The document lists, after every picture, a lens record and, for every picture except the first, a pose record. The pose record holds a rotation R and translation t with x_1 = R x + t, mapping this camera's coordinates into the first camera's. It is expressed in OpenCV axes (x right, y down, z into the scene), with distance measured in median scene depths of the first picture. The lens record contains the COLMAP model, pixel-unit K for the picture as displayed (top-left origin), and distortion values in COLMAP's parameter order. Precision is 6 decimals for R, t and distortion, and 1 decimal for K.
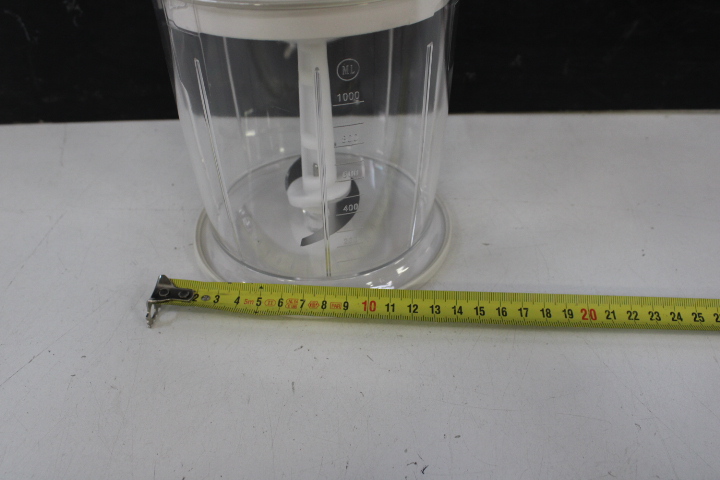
lens RADIAL K [[657.2, 0, 353.4], [0, 657.2, 264.1], [0, 0, 1]] dist [-0.101115, 0.000000]
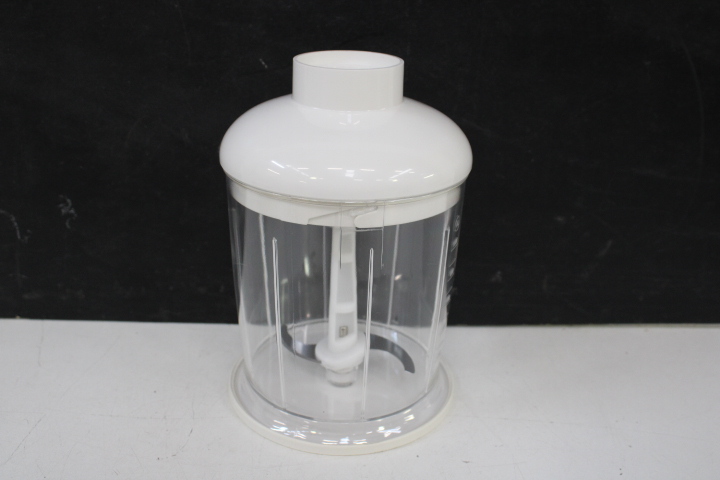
lens RADIAL K [[766.7, 0, 362.9], [0, 766.7, 241.6], [0, 0, 1]] dist [-0.088190, 0.000000]
pose [[0.998626, 0.031687, 0.041728, -0.014208], [-0.018111, 0.956066, -0.292592, -0.007331], [-0.049166, 0.291434, 0.955326, -0.177539]]
